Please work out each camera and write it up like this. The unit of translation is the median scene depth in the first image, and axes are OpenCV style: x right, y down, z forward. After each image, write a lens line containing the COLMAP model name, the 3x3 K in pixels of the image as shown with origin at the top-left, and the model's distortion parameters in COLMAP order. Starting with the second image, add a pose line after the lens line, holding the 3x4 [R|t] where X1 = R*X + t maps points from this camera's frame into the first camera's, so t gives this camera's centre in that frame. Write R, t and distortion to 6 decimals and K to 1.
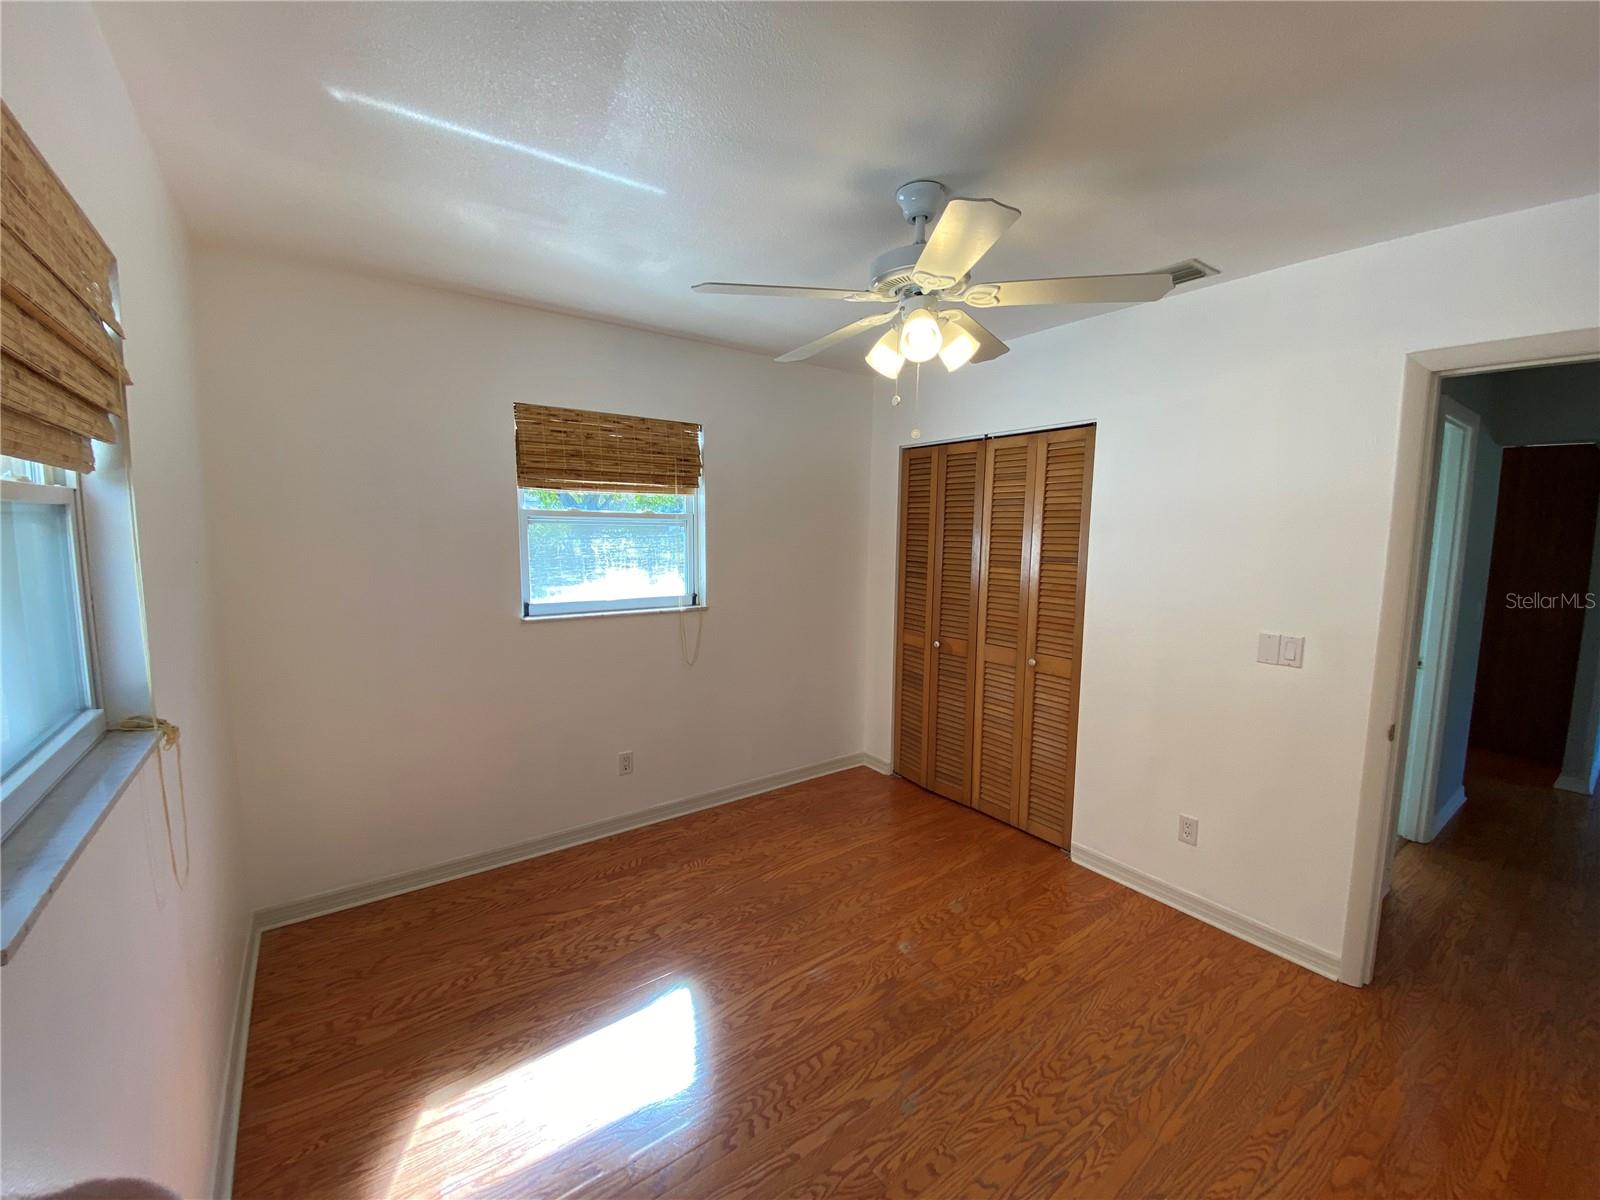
lens RADIAL K [[664.3, 0, 800.0], [0, 664.3, 600.0], [0, 0, 1]] dist [0.049618, -0.026995]
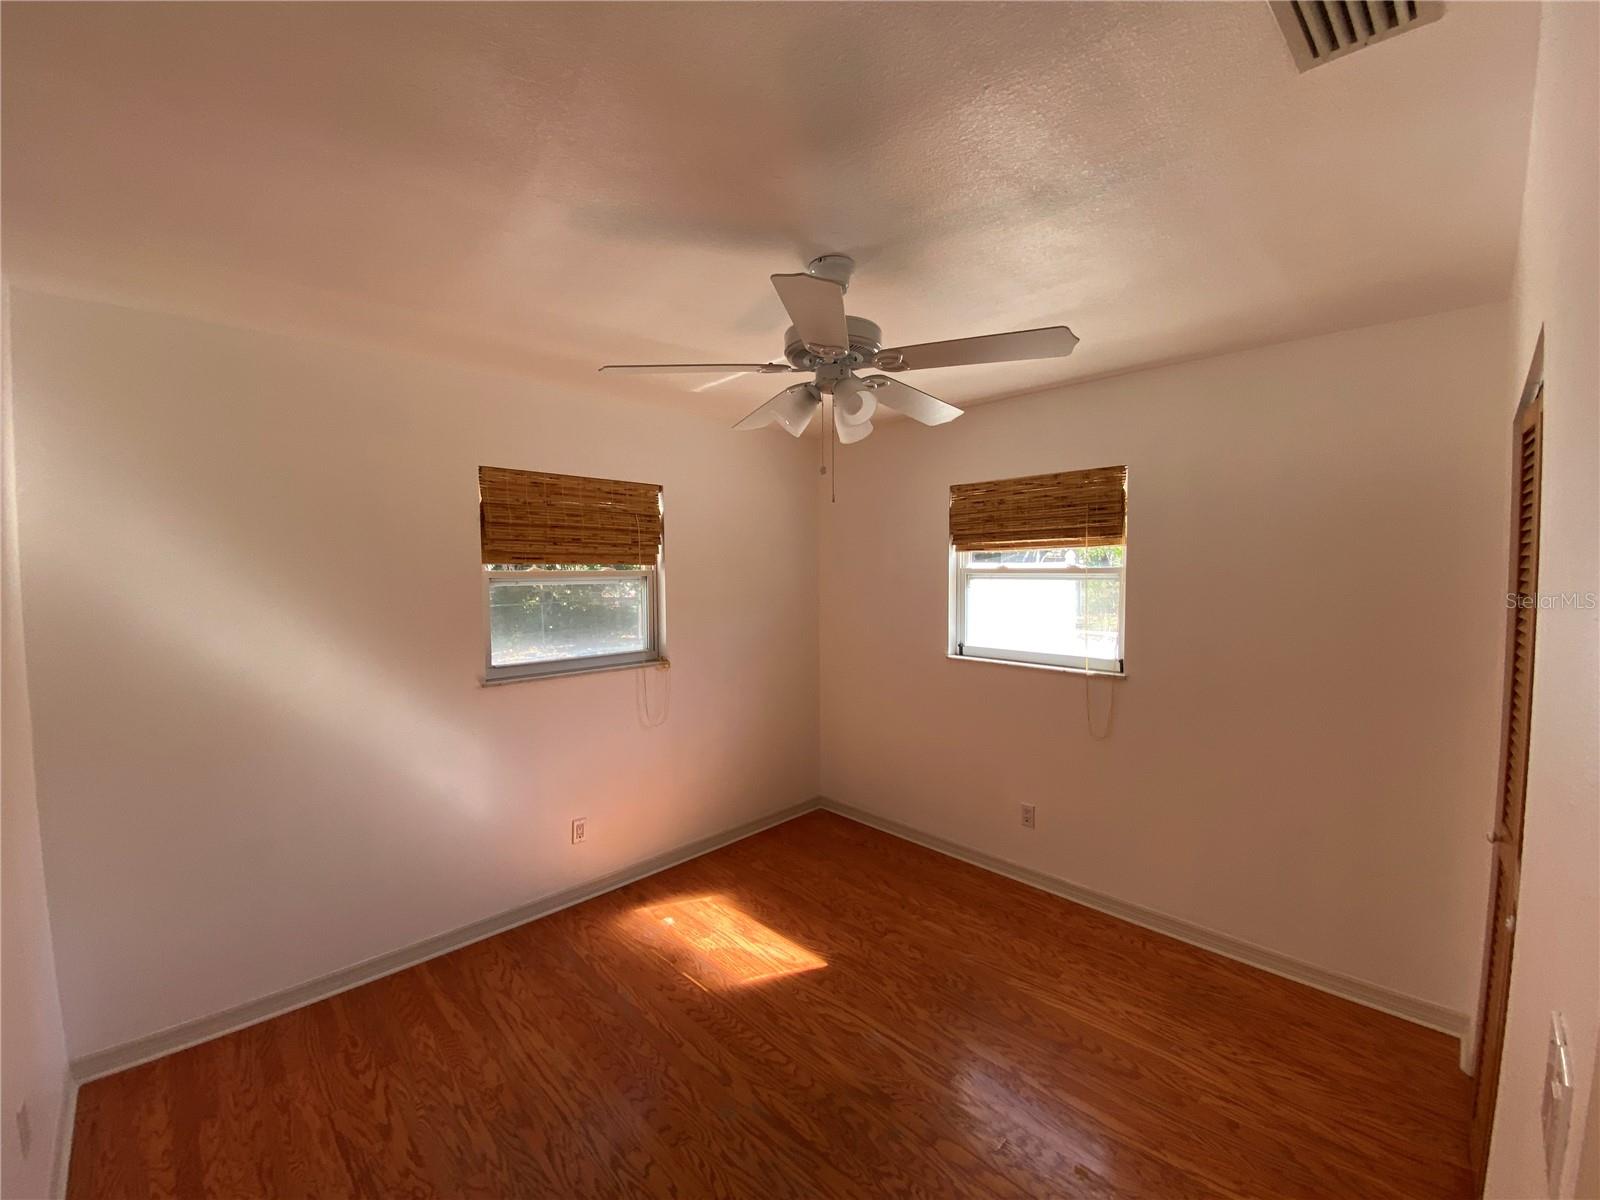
lens RADIAL K [[664.3, 0, 800.0], [0, 664.3, 600.0], [0, 0, 1]] dist [0.049618, -0.026995]
pose [[0.127445, 0.032763, -0.991304, 0.774478], [-0.102805, 0.994507, 0.019652, -0.071747], [0.986503, 0.099406, 0.130113, 0.558479]]
